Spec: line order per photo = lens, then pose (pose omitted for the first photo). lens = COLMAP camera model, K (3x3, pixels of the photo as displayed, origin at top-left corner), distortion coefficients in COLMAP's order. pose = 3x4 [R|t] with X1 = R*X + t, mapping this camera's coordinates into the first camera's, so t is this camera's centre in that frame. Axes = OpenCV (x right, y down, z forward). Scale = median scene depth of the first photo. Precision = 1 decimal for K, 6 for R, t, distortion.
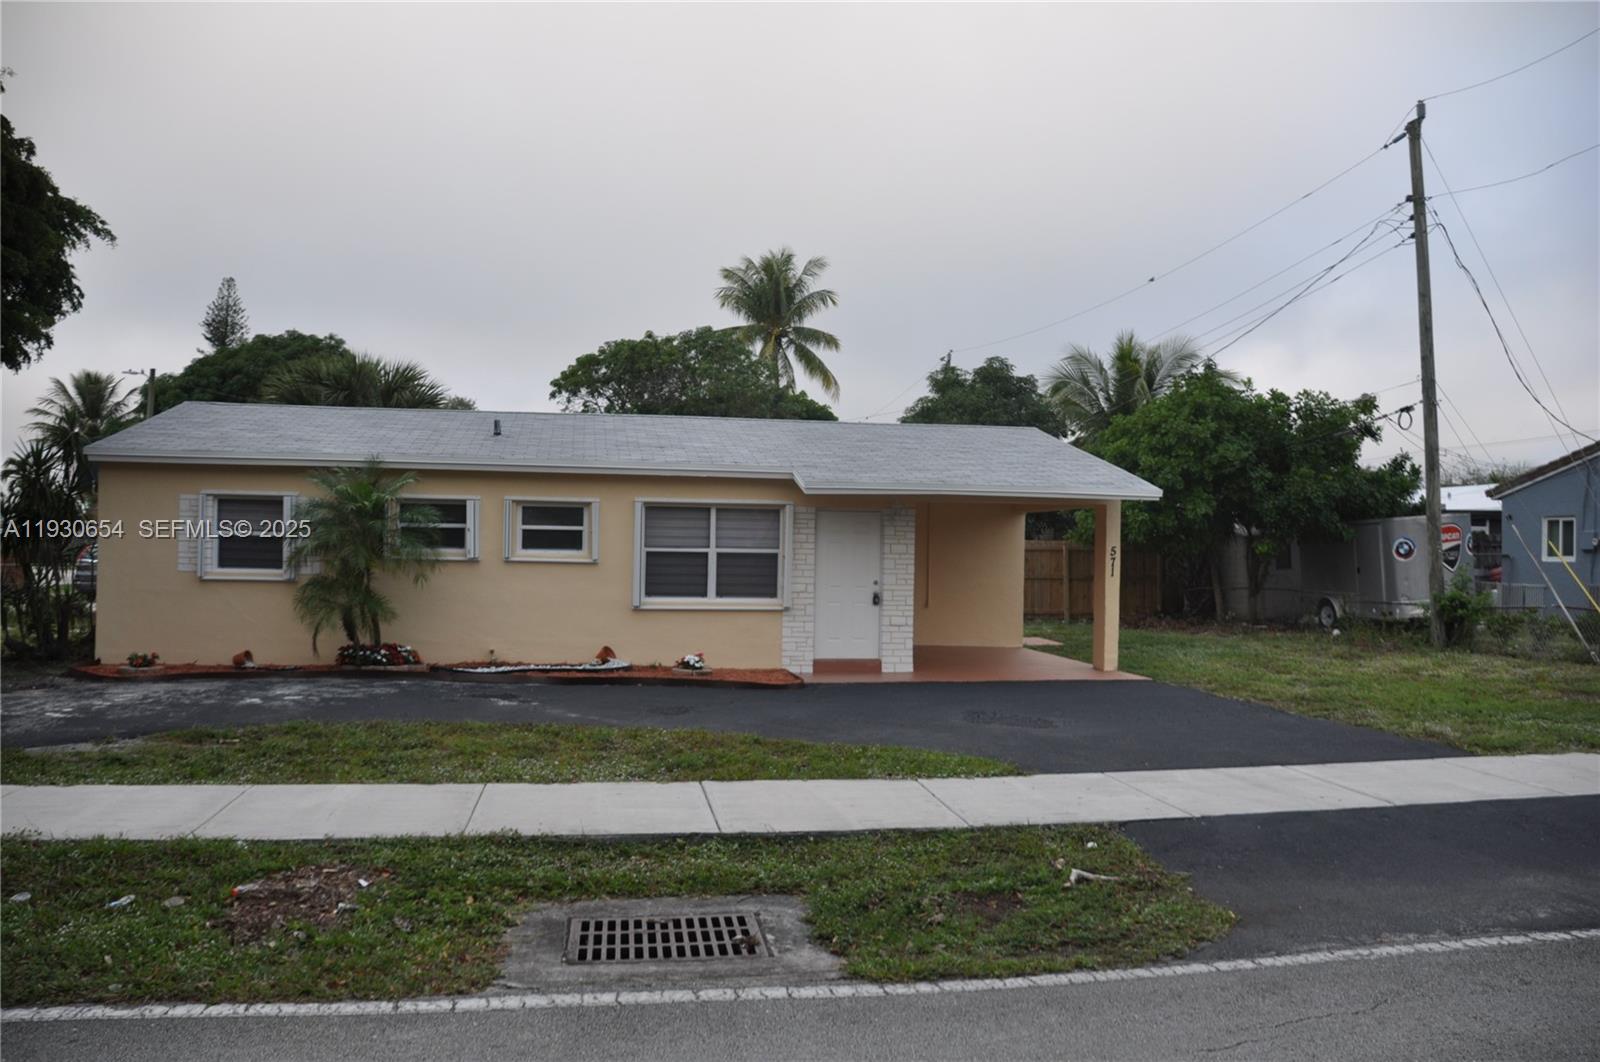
lens RADIAL K [[1251.3, 0, 800.0], [0, 1251.3, 531.0], [0, 0, 1]] dist [-0.156604, 0.111745]
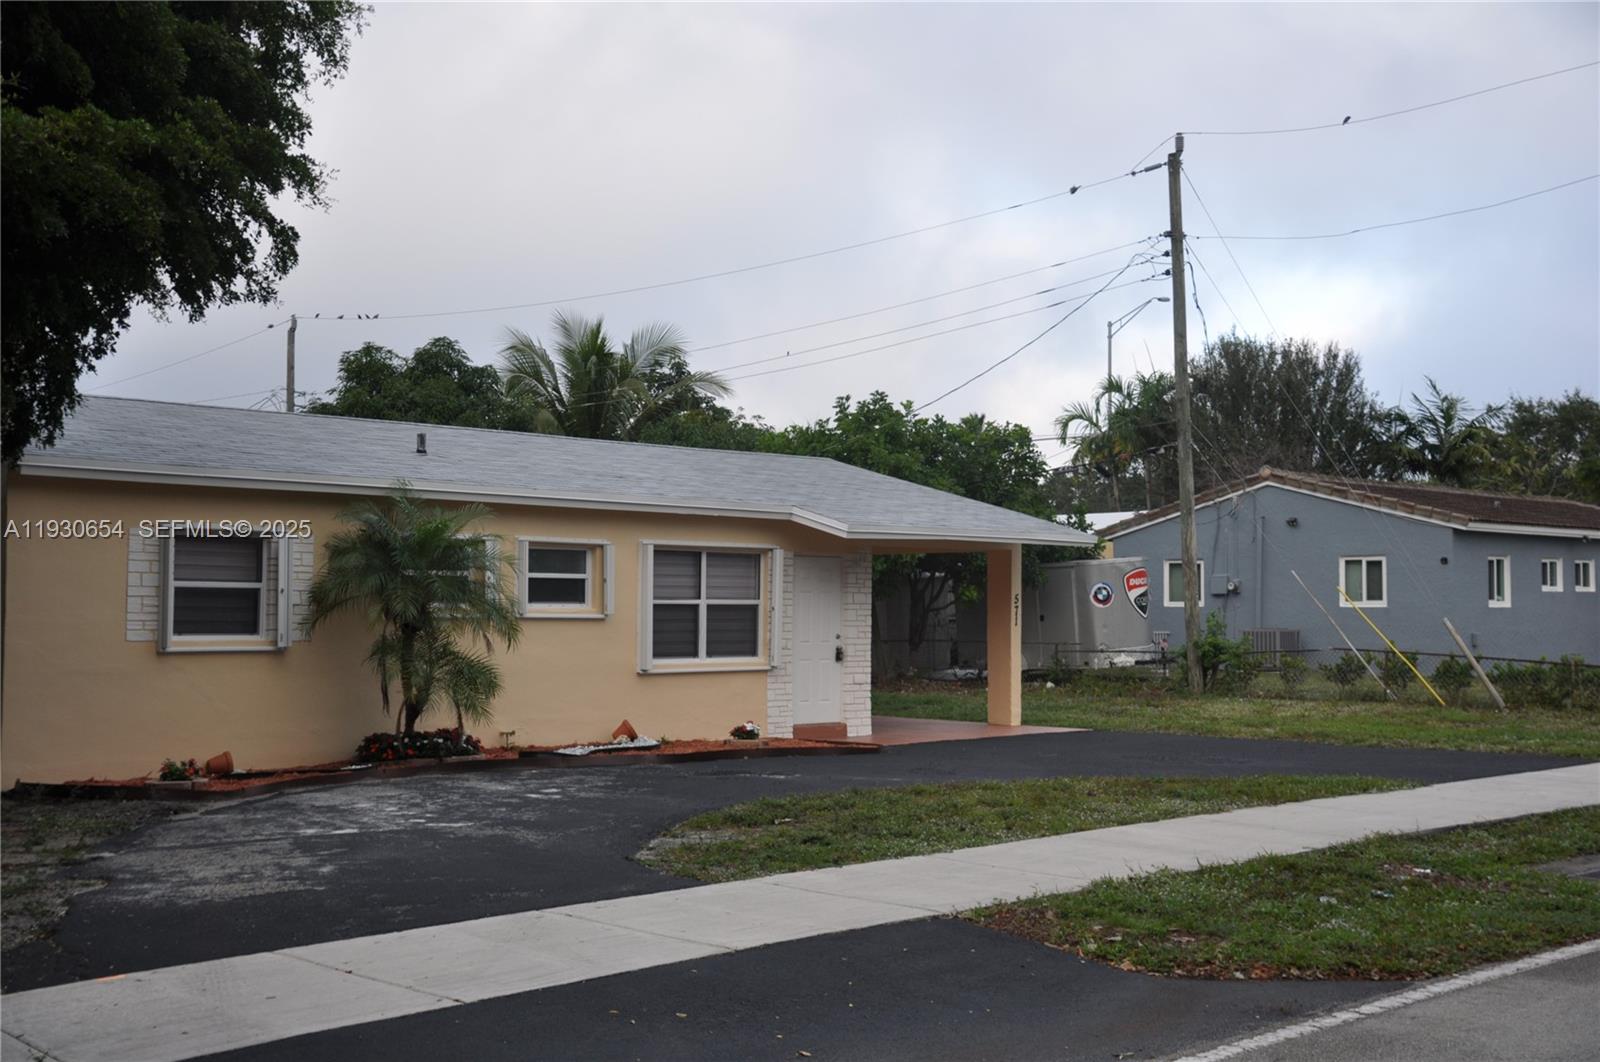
lens RADIAL K [[1901.1, 0, 800.0], [0, 1901.1, 531.0], [0, 0, 1]] dist [-0.000726, 0.592503]
pose [[0.808617, 0.011547, 0.588222, -0.769710], [0.000573, 0.999791, -0.020414, -0.006167], [-0.588335, 0.016845, 0.808442, -0.081357]]
